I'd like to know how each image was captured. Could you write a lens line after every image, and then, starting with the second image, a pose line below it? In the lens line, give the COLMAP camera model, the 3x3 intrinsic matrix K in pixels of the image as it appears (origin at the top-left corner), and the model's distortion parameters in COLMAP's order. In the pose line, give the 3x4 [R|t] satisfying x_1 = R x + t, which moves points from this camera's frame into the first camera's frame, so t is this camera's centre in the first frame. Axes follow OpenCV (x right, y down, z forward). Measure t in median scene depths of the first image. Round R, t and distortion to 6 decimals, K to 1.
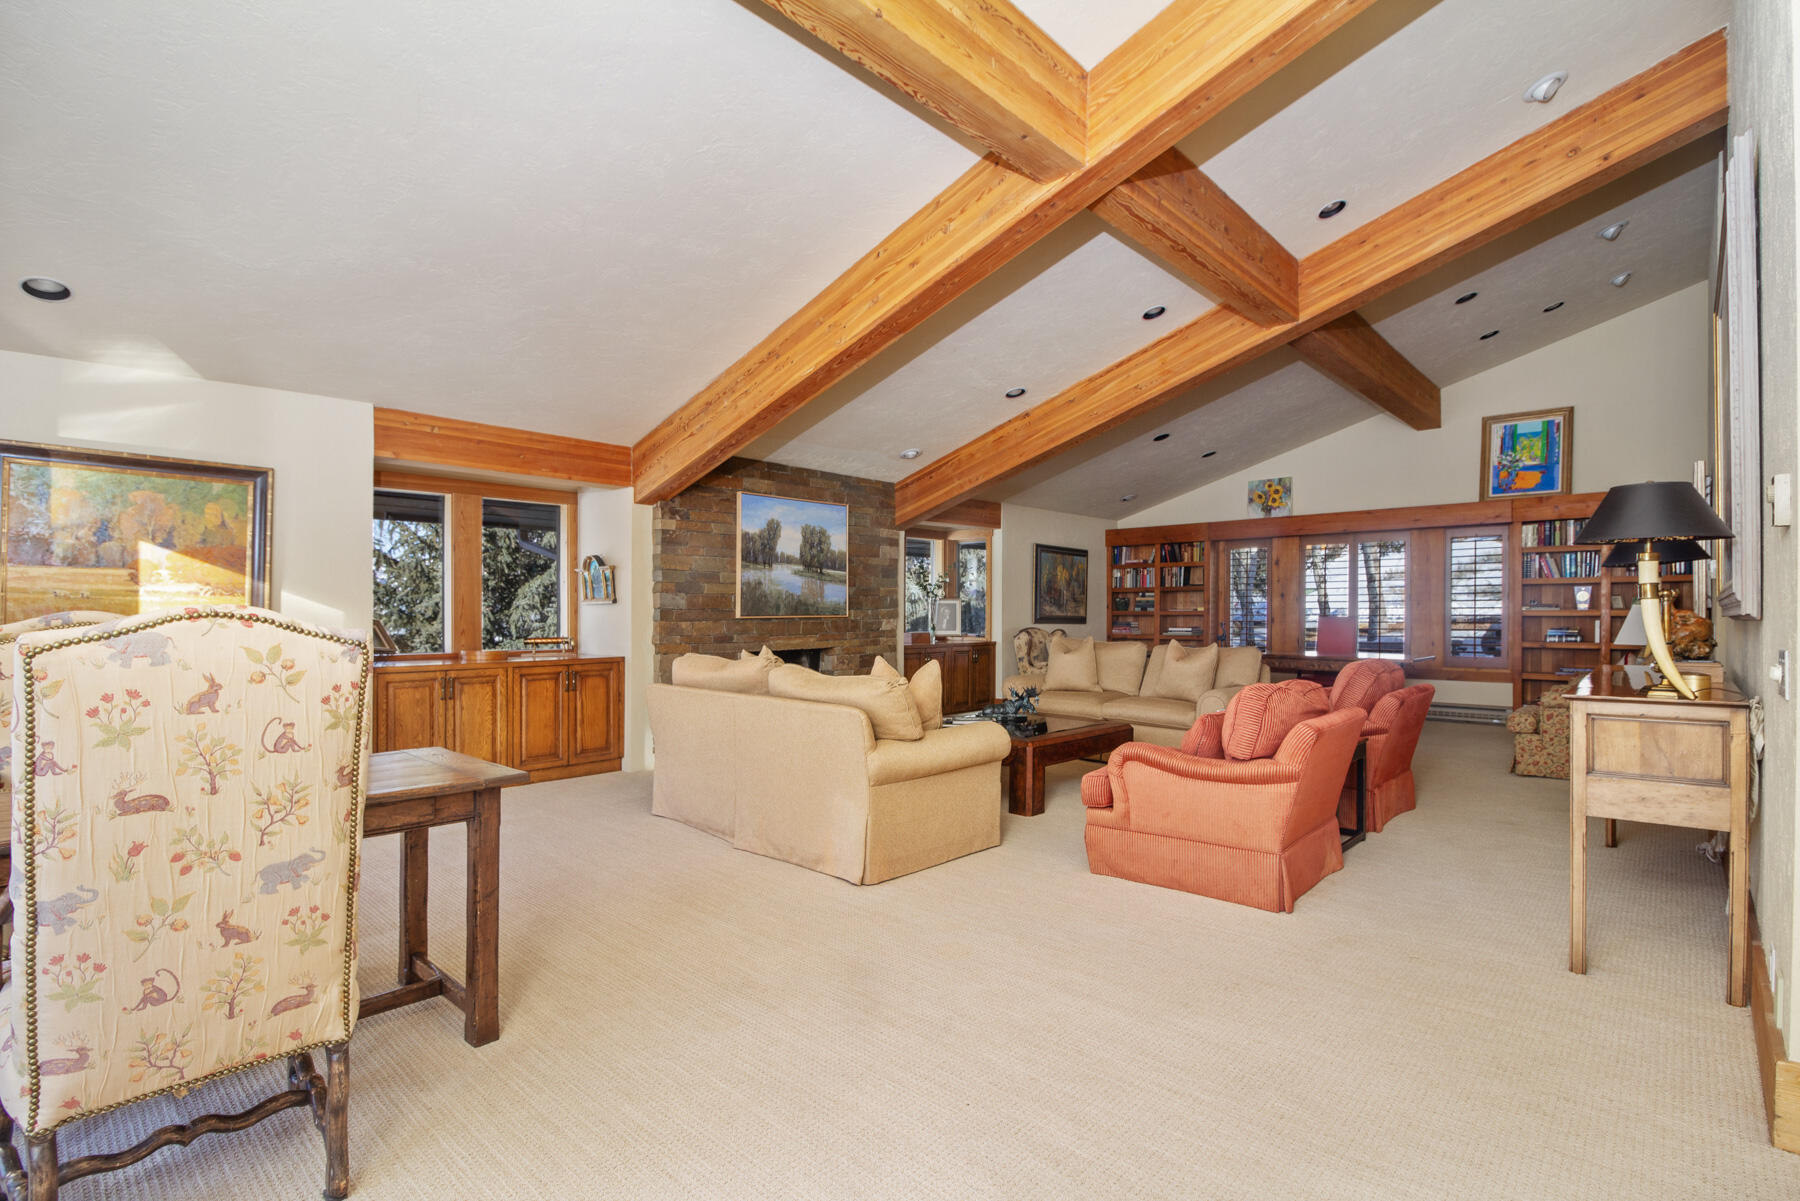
lens RADIAL K [[855.7, 0, 900.0], [0, 855.7, 600.5], [0, 0, 1]] dist [-0.000488, -0.000047]
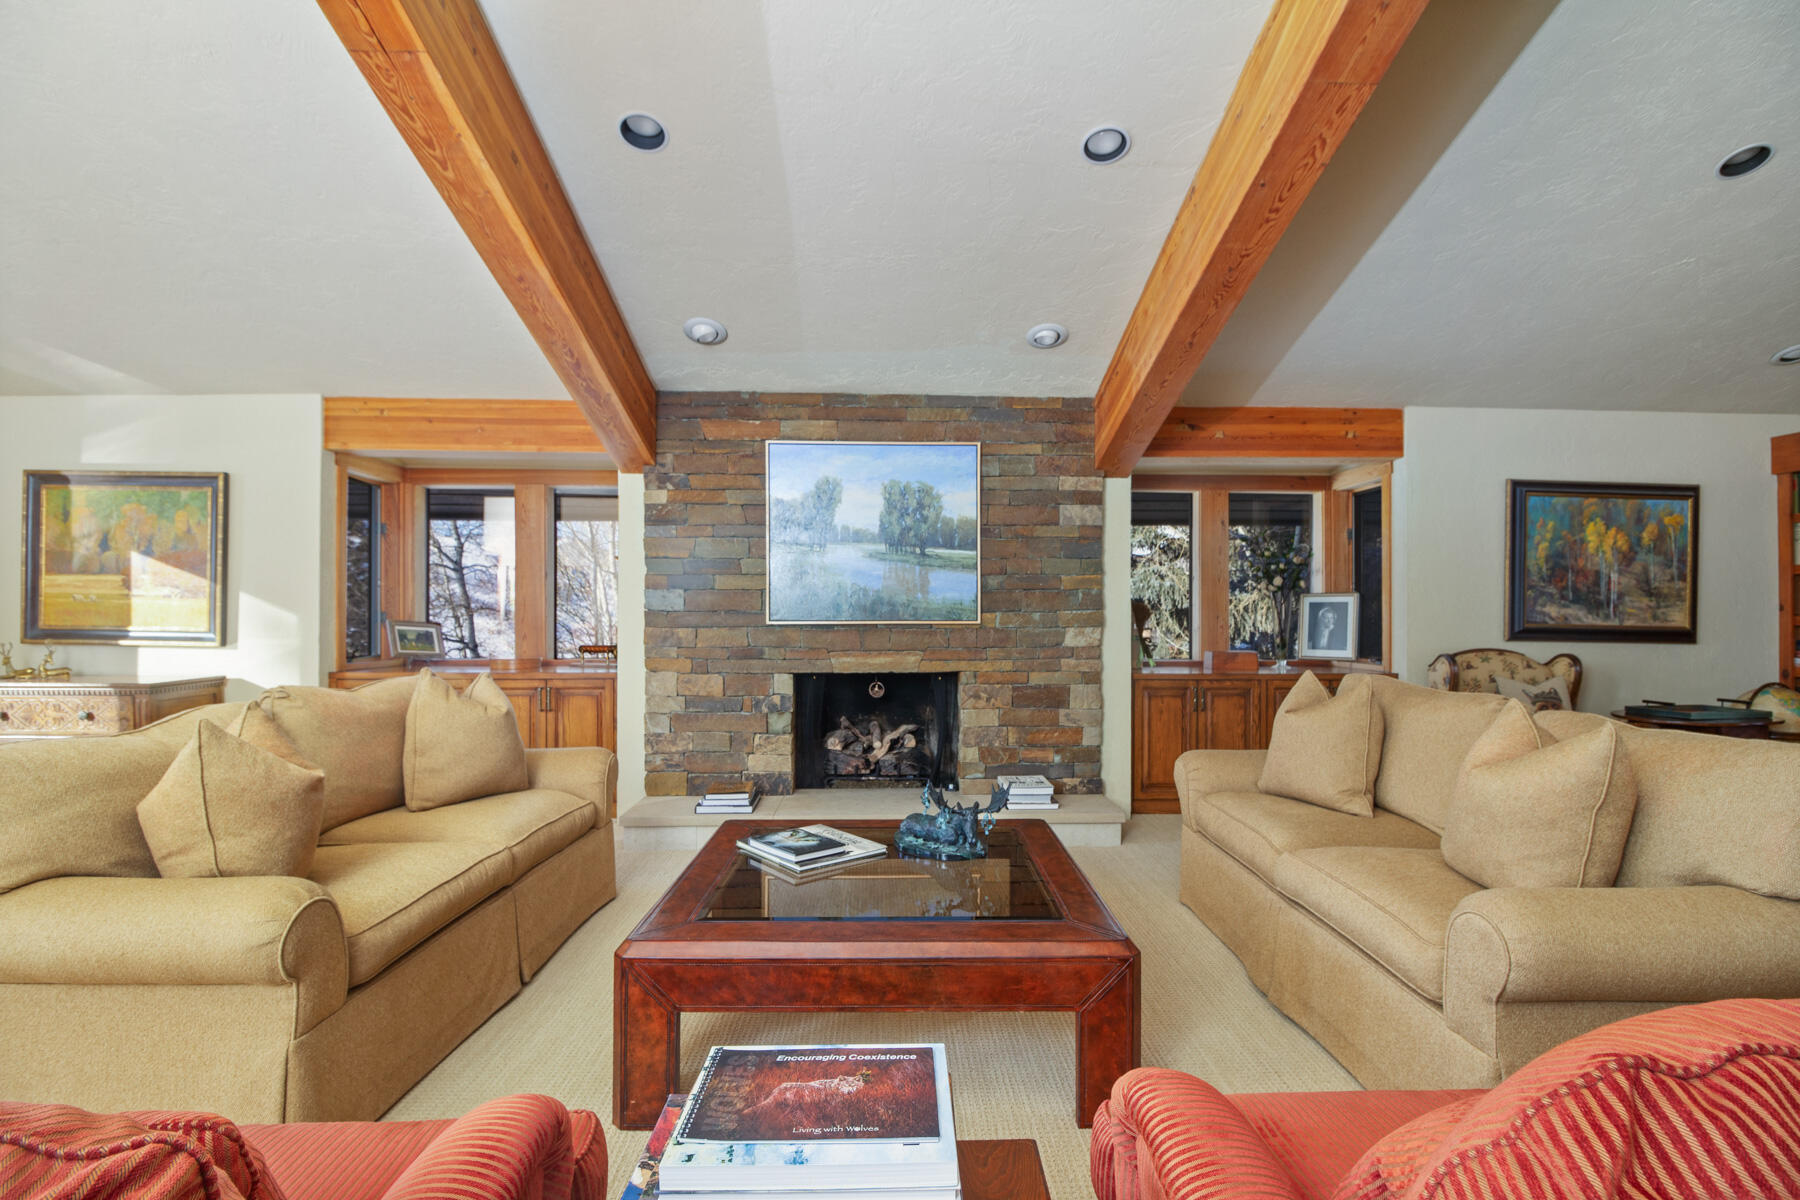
lens RADIAL K [[992.5, 0, 900.0], [0, 992.5, 600.0], [0, 0, 1]] dist [-0.022915, 0.000101]
pose [[0.713100, -0.010053, -0.700990, 0.476950], [0.006946, 0.999949, -0.007274, 0.007962], [0.701028, 0.000318, 0.713134, 0.532720]]
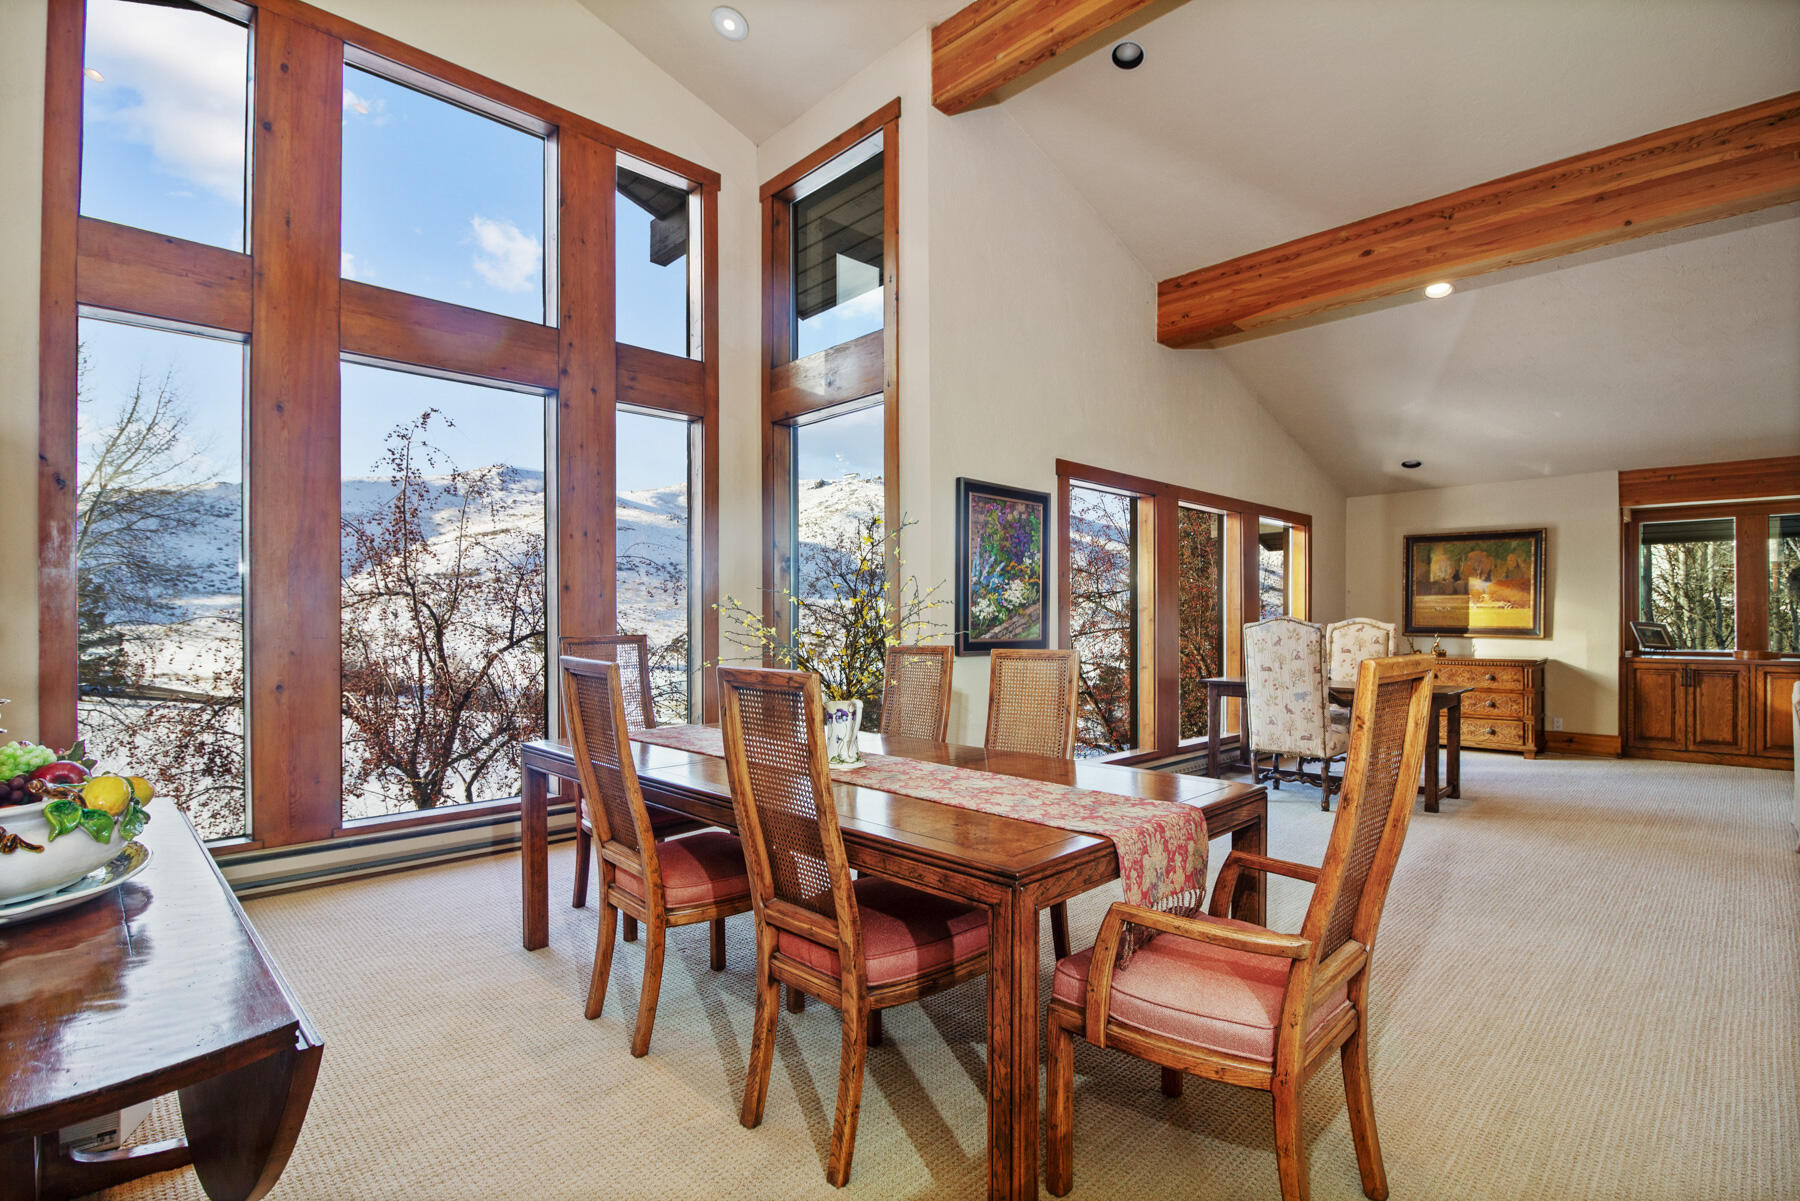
lens RADIAL K [[855.7, 0, 900.0], [0, 855.7, 600.5], [0, 0, 1]] dist [-0.000488, -0.000047]
pose [[-0.041200, -0.019769, -0.998955, 0.665441], [0.012857, 0.999711, -0.020314, -0.001719], [0.999068, -0.013680, -0.040934, -0.103513]]
